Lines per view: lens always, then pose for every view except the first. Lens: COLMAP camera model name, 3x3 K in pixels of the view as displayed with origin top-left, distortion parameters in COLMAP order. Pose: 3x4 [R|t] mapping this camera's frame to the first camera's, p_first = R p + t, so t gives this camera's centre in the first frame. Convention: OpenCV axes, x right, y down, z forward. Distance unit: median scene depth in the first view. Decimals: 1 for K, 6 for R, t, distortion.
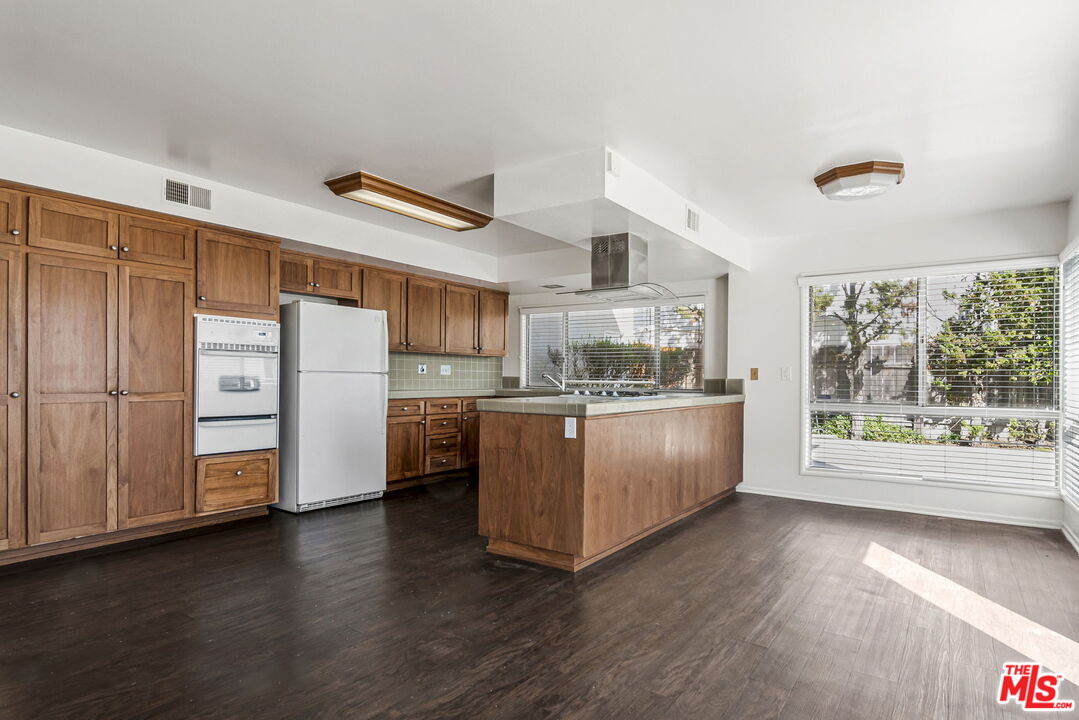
lens RADIAL K [[611.3, 0, 537.2], [0, 611.3, 371.6], [0, 0, 1]] dist [-0.003041, -0.000939]
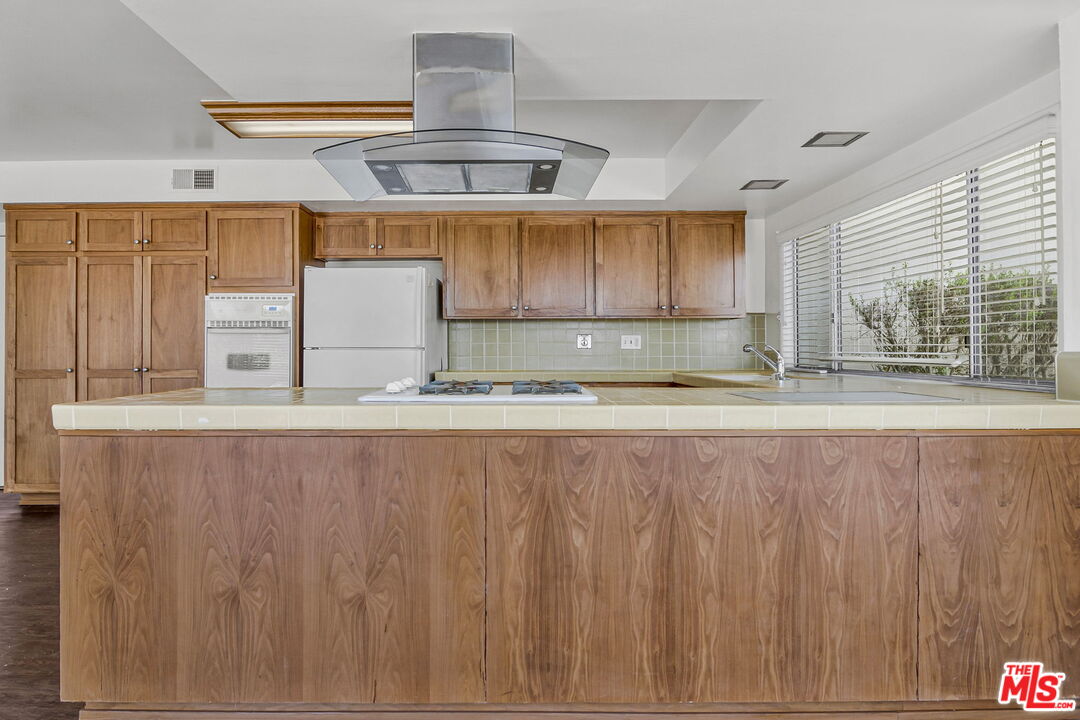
lens RADIAL K [[618.1, 0, 537.5], [0, 618.1, 345.7], [0, 0, 1]] dist [-0.004263, -0.001054]
pose [[0.561894, -0.016352, -0.827048, 0.606943], [0.014798, 0.999843, -0.009715, 0.011270], [0.827077, -0.006780, 0.562048, 0.875615]]
